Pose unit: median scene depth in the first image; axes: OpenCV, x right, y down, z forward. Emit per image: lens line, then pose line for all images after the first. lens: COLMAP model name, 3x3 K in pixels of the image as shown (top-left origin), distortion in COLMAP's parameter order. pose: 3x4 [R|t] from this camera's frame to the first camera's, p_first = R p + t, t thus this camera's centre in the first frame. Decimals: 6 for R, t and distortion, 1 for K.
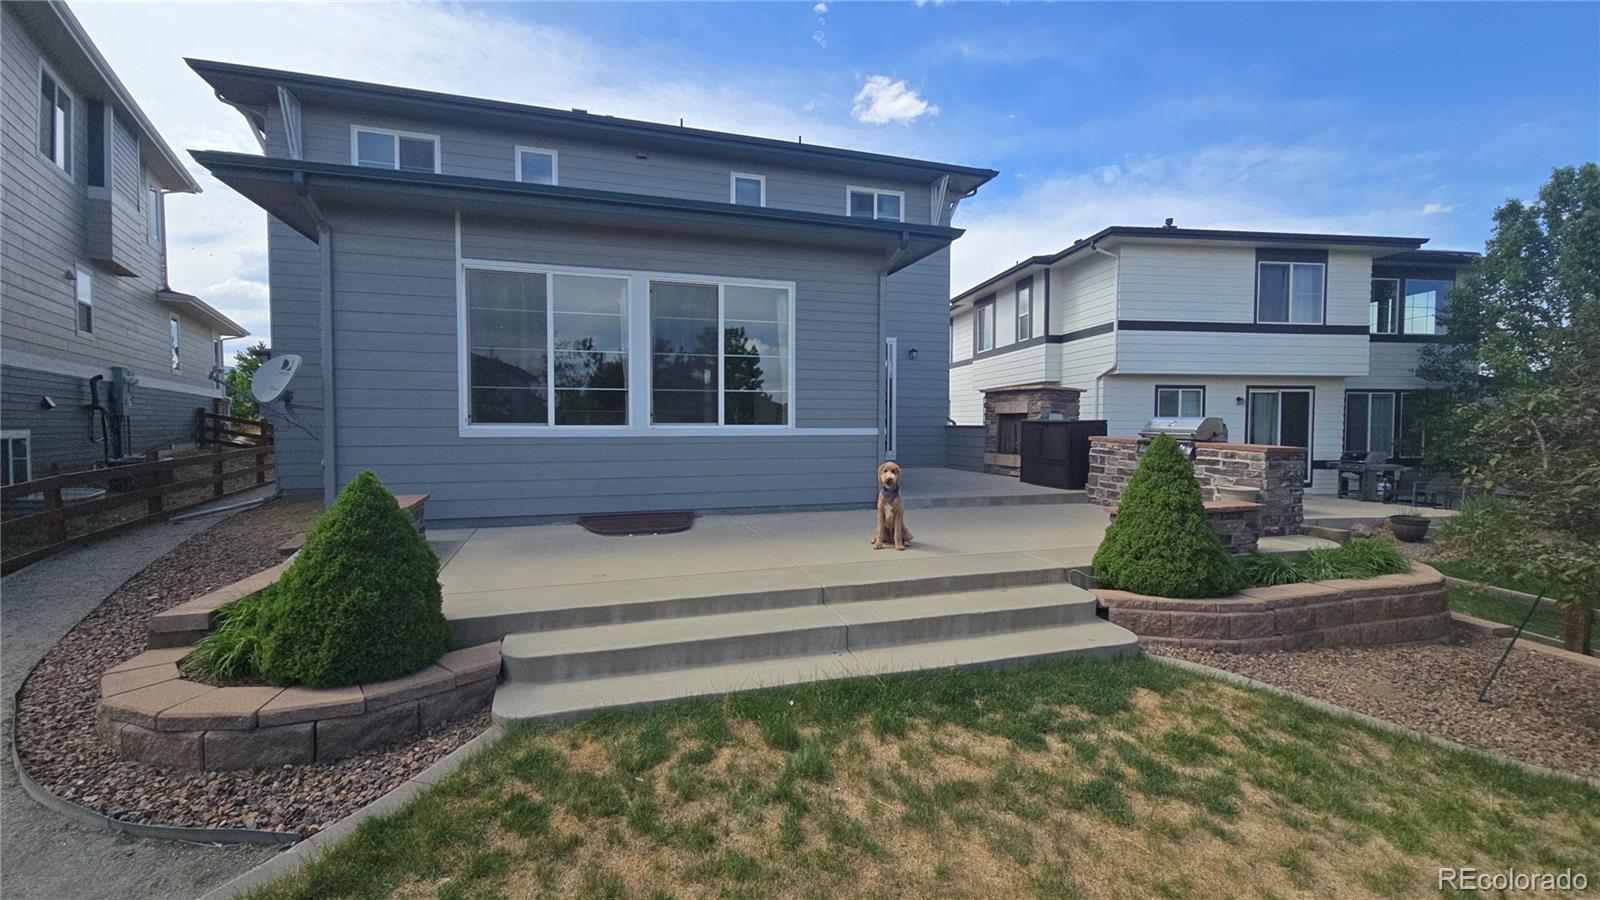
lens RADIAL K [[644.4, 0, 794.8], [0, 644.4, 448.9], [0, 0, 1]] dist [-0.003148, -0.000033]
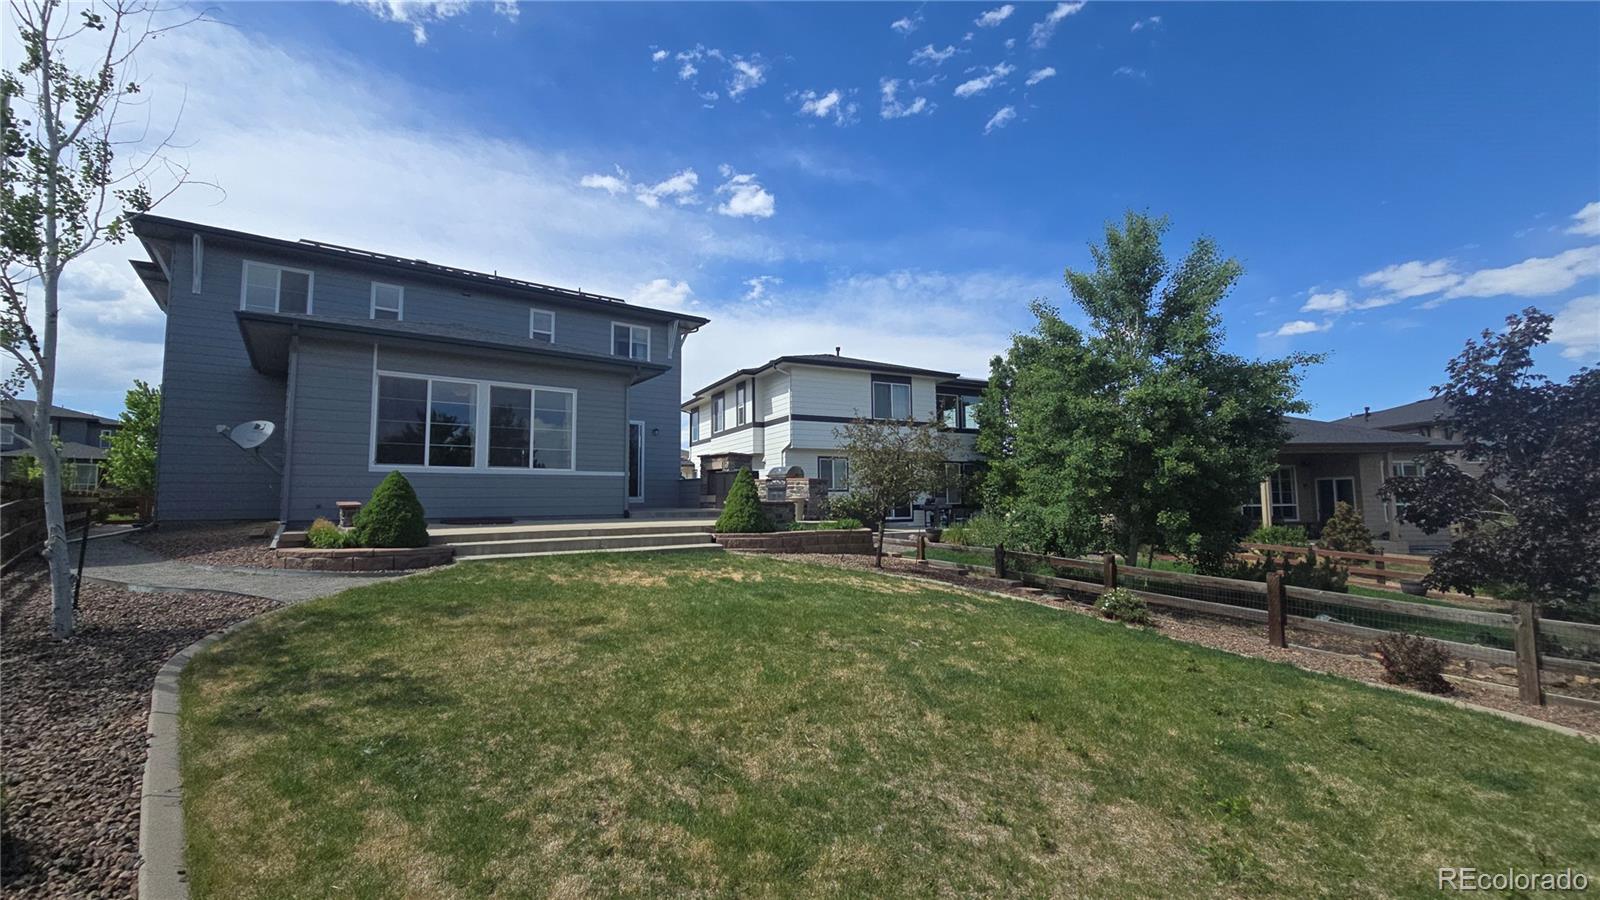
lens RADIAL K [[644.4, 0, 794.8], [0, 644.4, 448.9], [0, 0, 1]] dist [-0.003148, -0.000033]
pose [[0.941661, 0.017395, 0.336114, -0.014529], [0.024434, 0.992495, -0.119819, 0.071920], [-0.335676, 0.121041, 0.934168, -0.458097]]
